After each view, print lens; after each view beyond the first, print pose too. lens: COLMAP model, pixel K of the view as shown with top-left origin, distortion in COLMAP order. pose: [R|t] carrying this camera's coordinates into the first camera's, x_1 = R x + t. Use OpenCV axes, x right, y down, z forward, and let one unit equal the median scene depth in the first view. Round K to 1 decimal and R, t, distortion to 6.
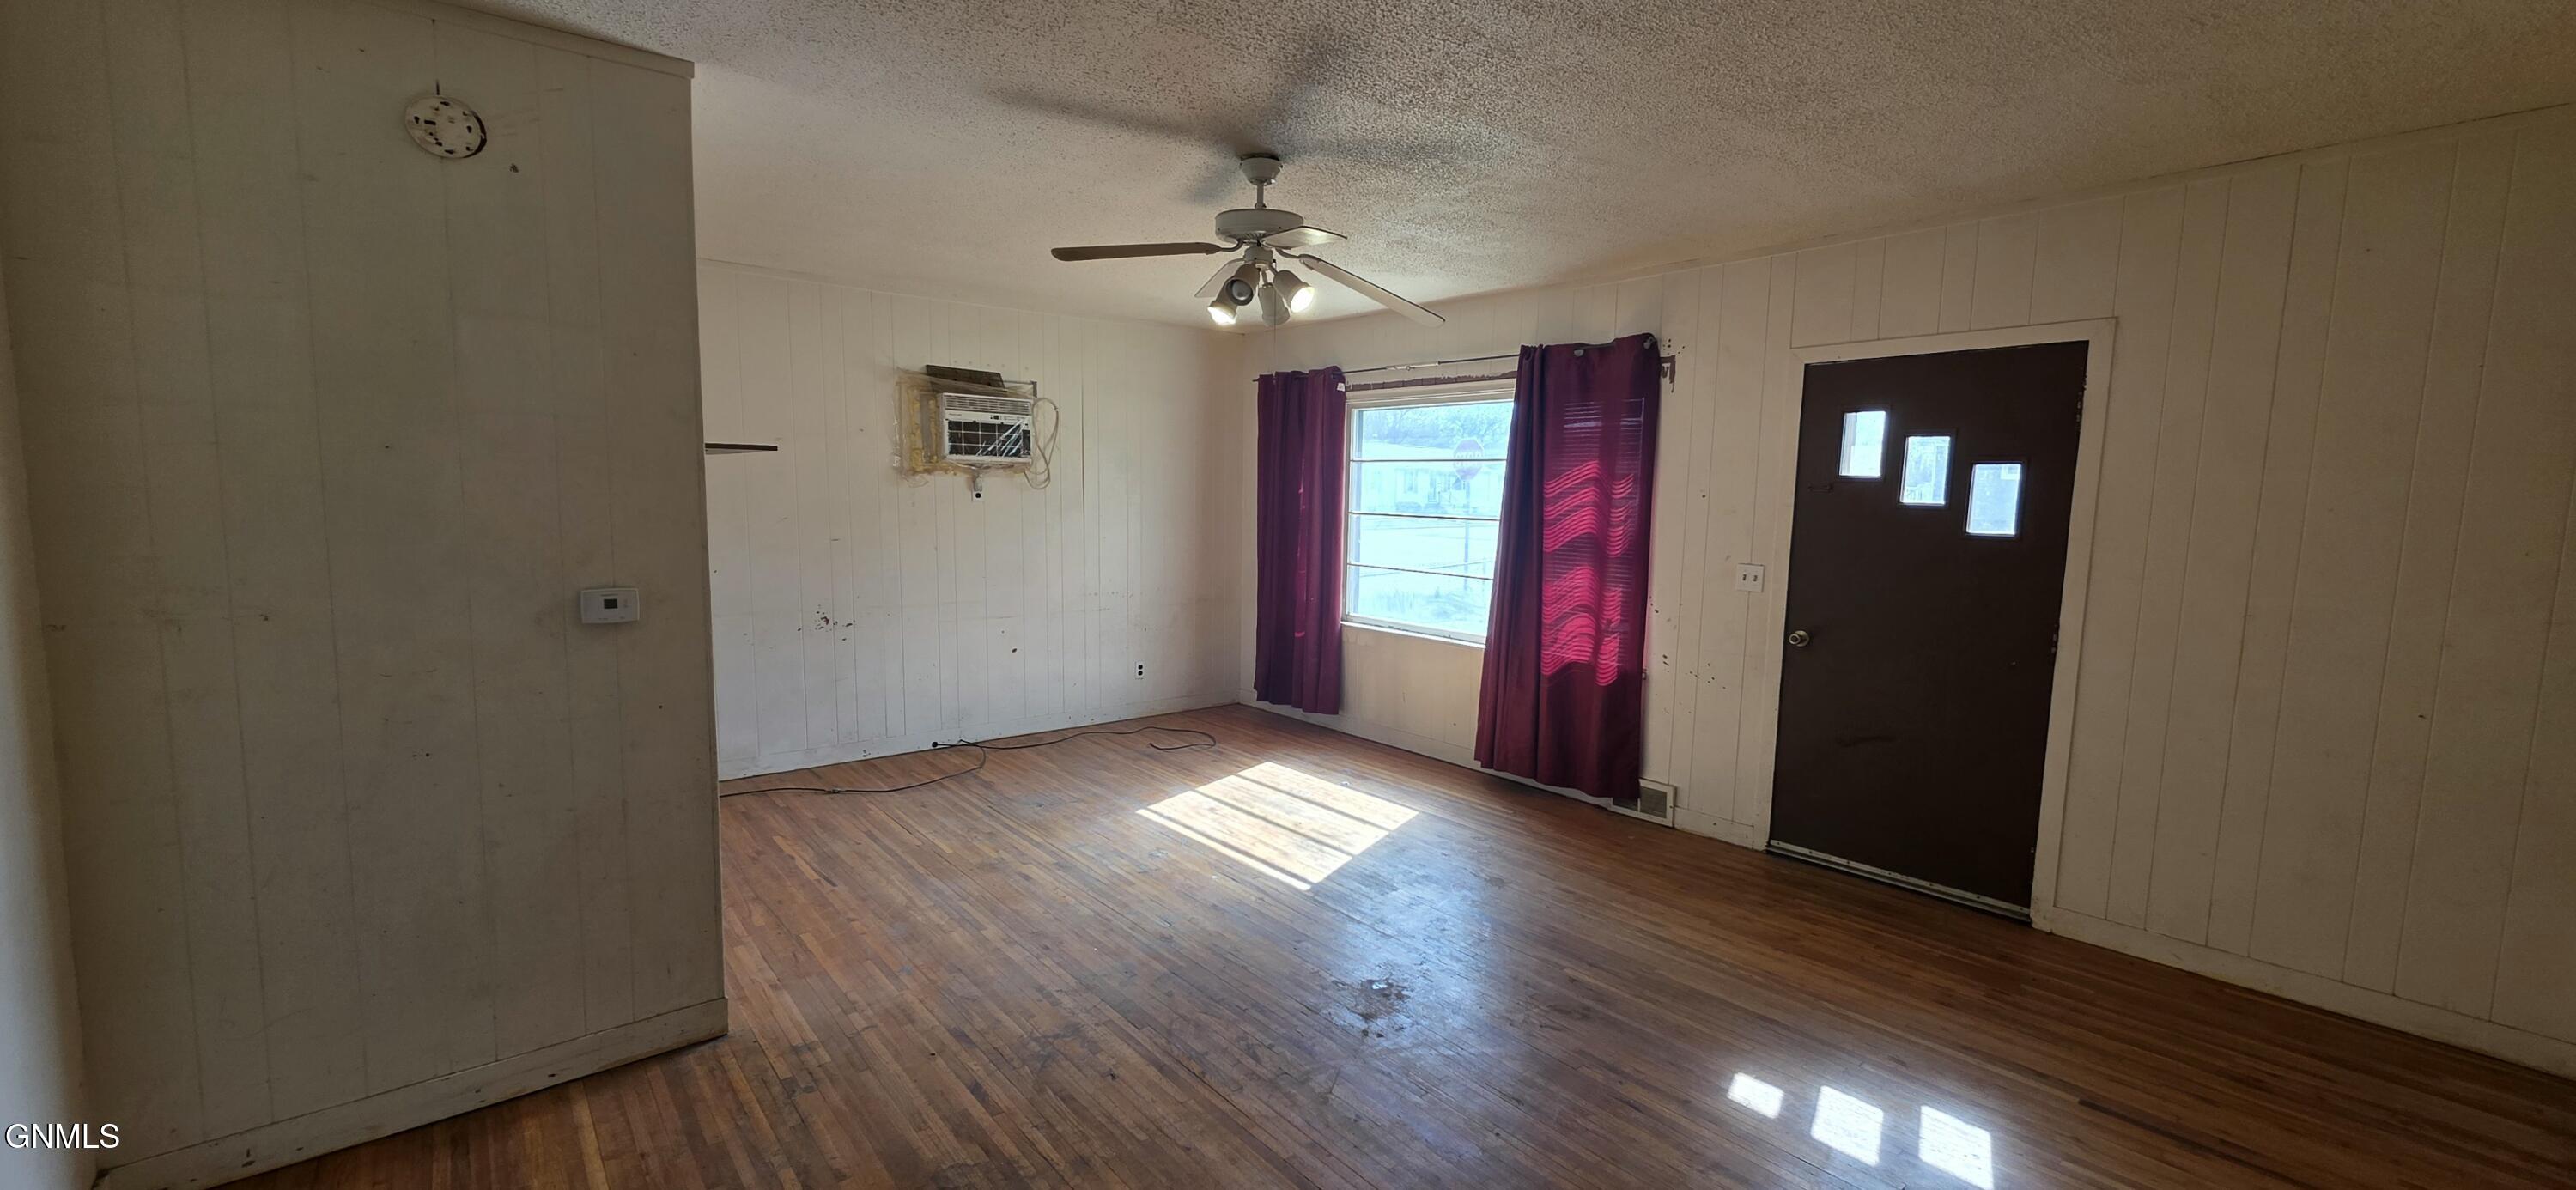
lens RADIAL K [[1020.6, 0, 1292.3], [0, 1020.6, 596.1], [0, 0, 1]] dist [0.007083, -0.000320]
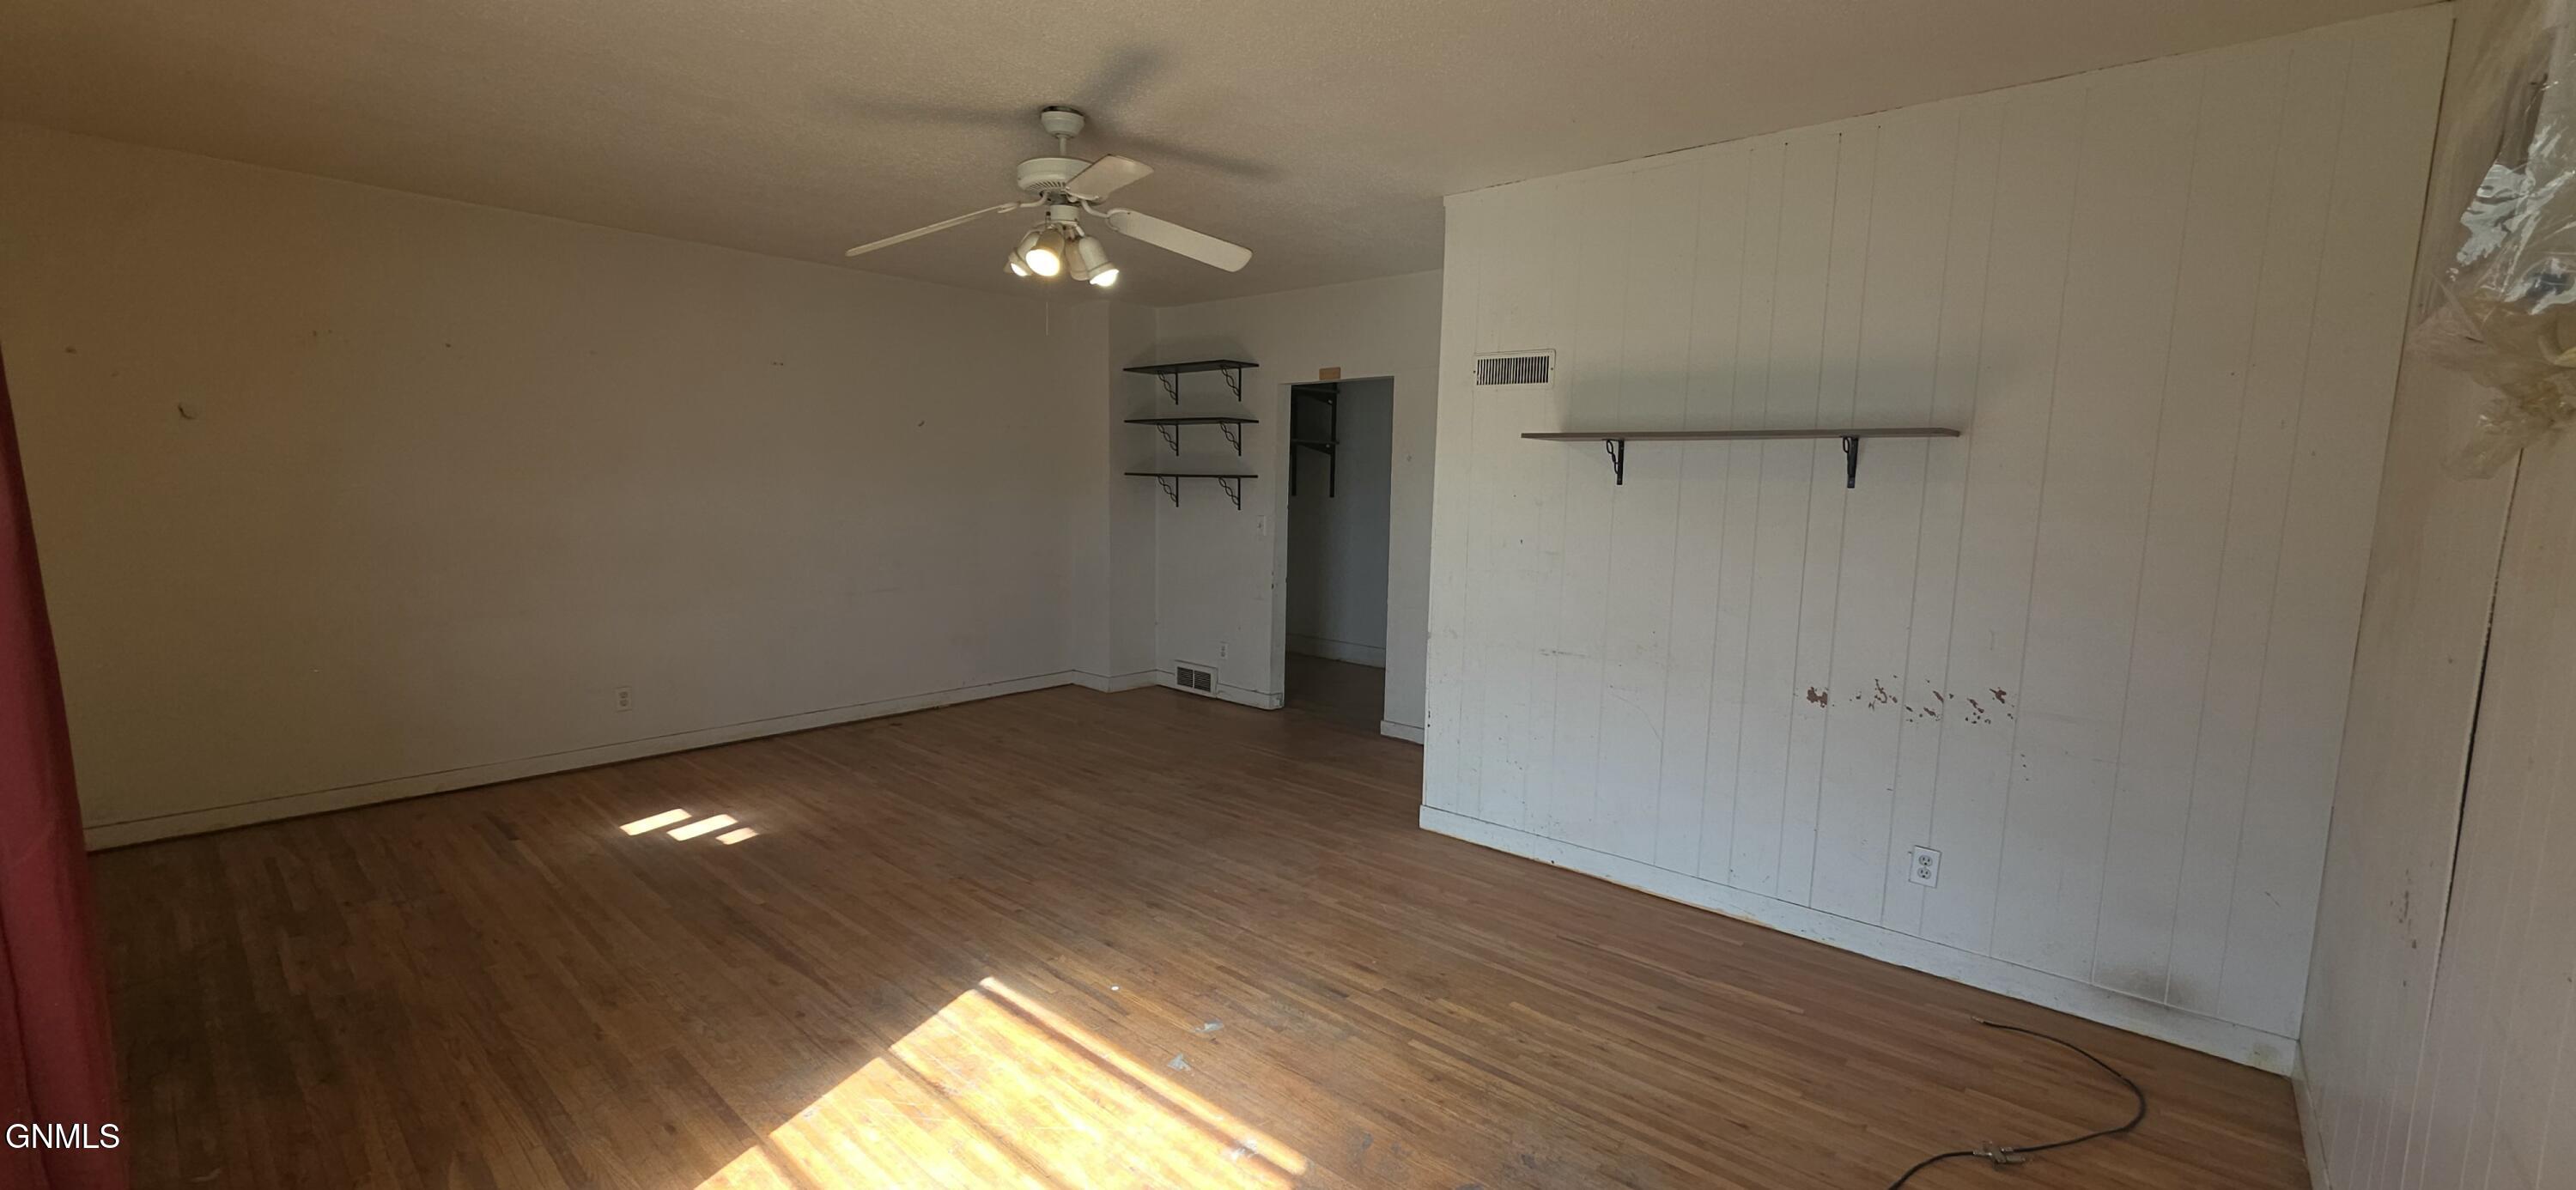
lens RADIAL K [[1020.6, 0, 1292.3], [0, 1020.6, 596.1], [0, 0, 1]] dist [0.007083, -0.000320]
pose [[-0.987145, -0.017828, -0.158831, -0.069181], [-0.052681, 0.974519, 0.218033, -0.140954], [0.150896, 0.223597, -0.962930, 1.426656]]
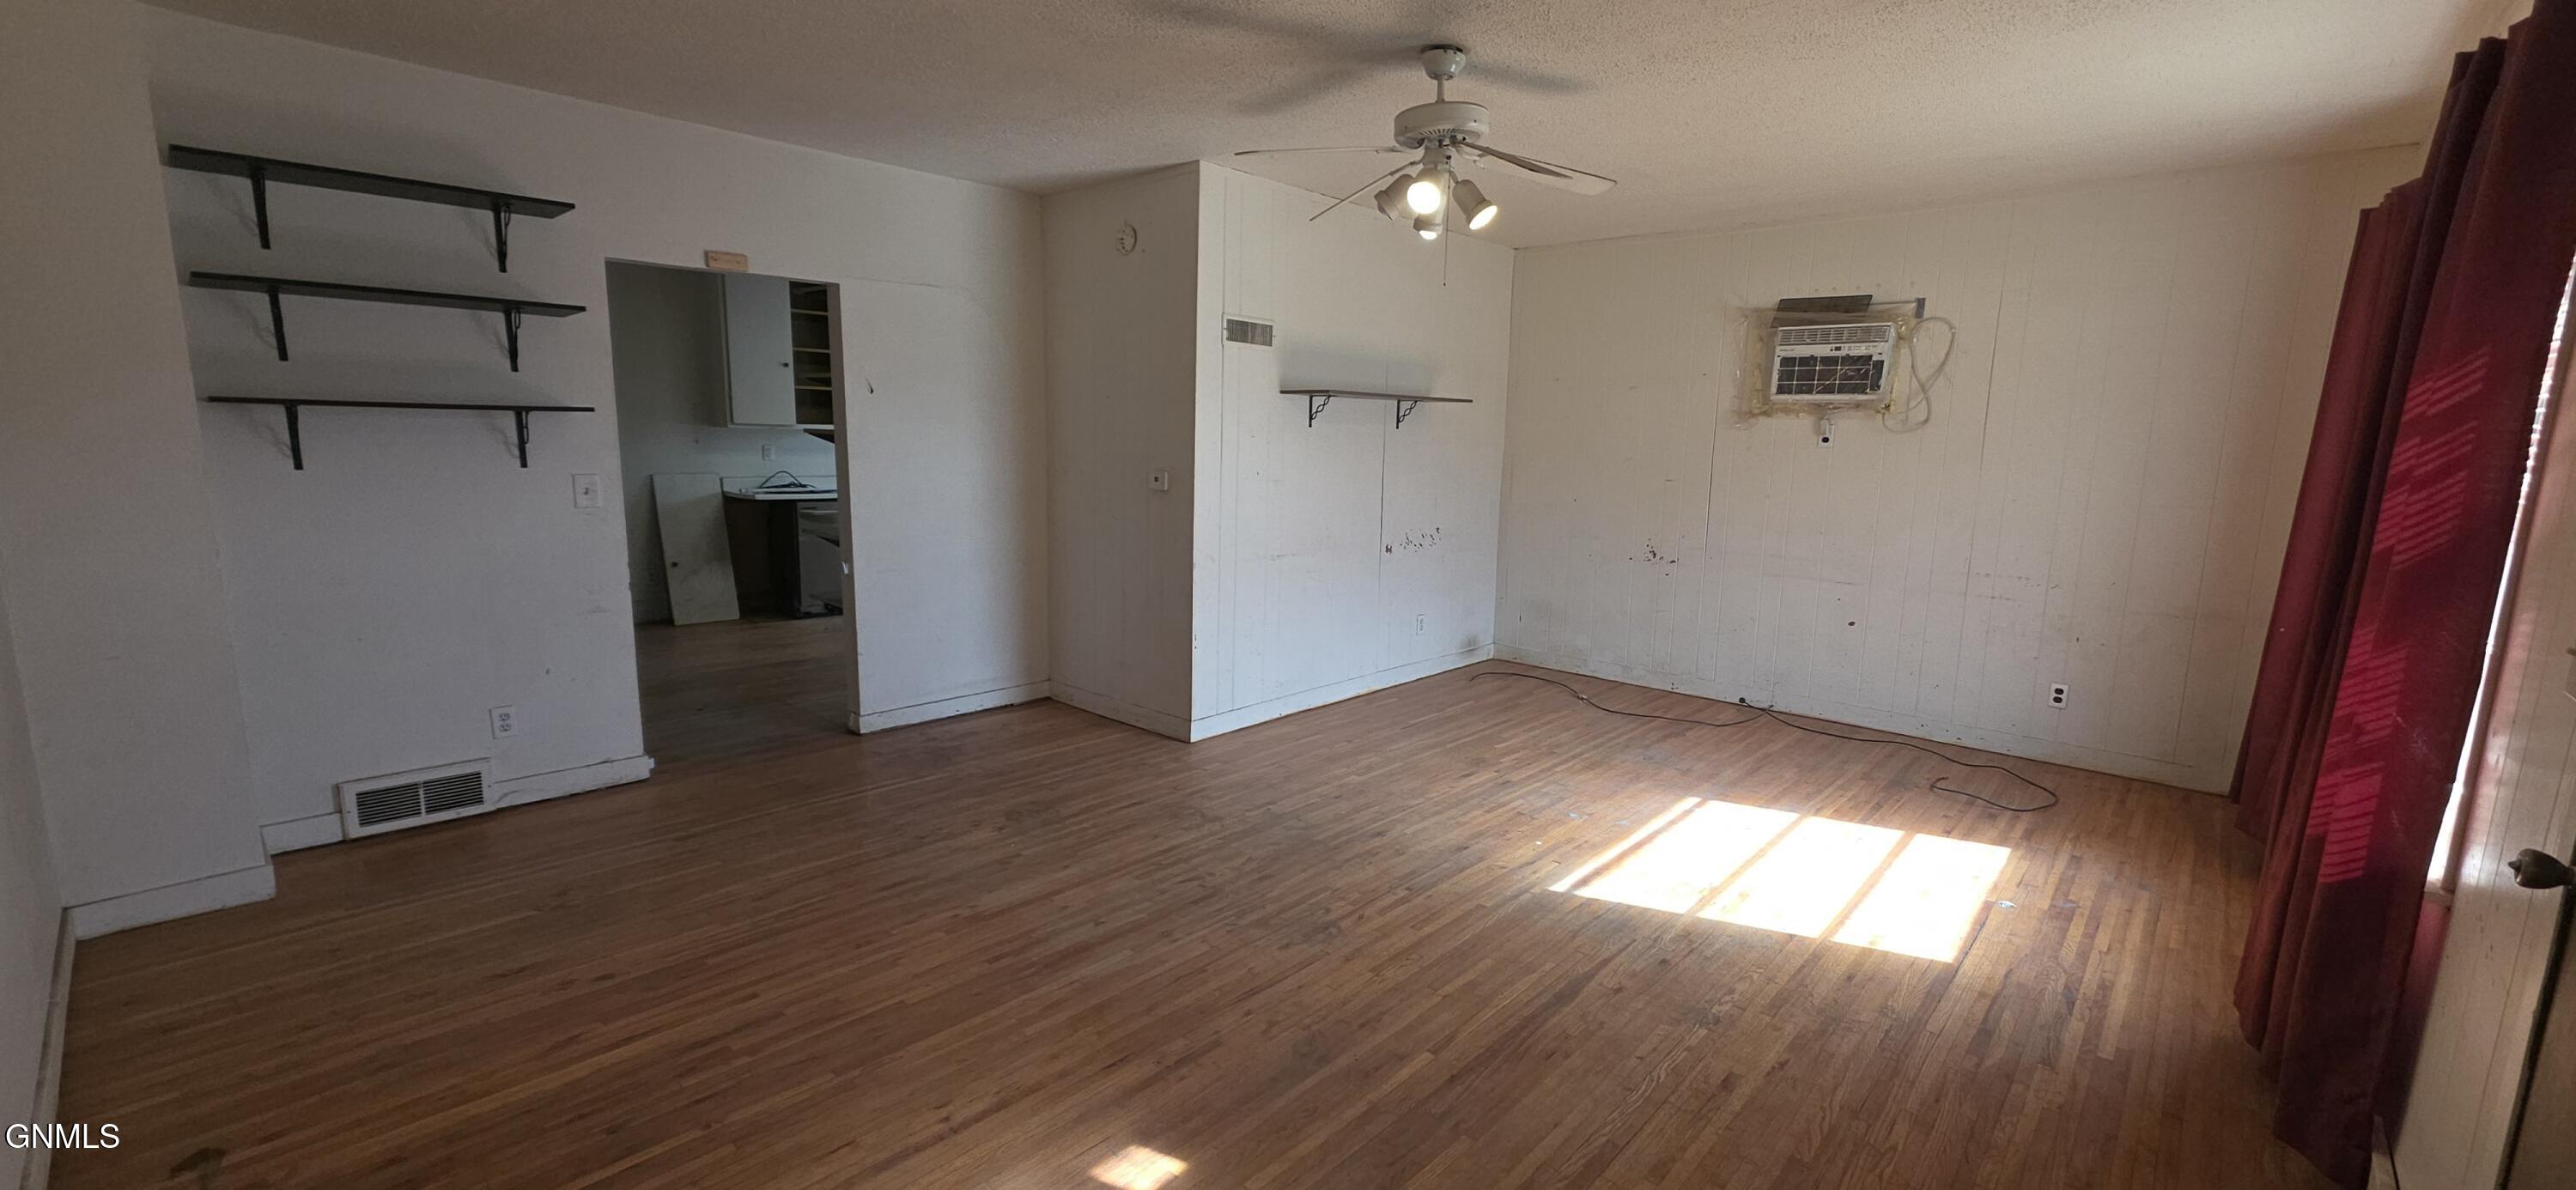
lens RADIAL K [[1020.6, 0, 1292.3], [0, 1020.6, 596.1], [0, 0, 1]] dist [0.007083, -0.000320]
pose [[0.133843, 0.143184, -0.980604, 0.650481], [-0.123930, 0.984158, 0.126788, -0.025677], [0.983223, 0.104556, 0.149468, 0.536255]]
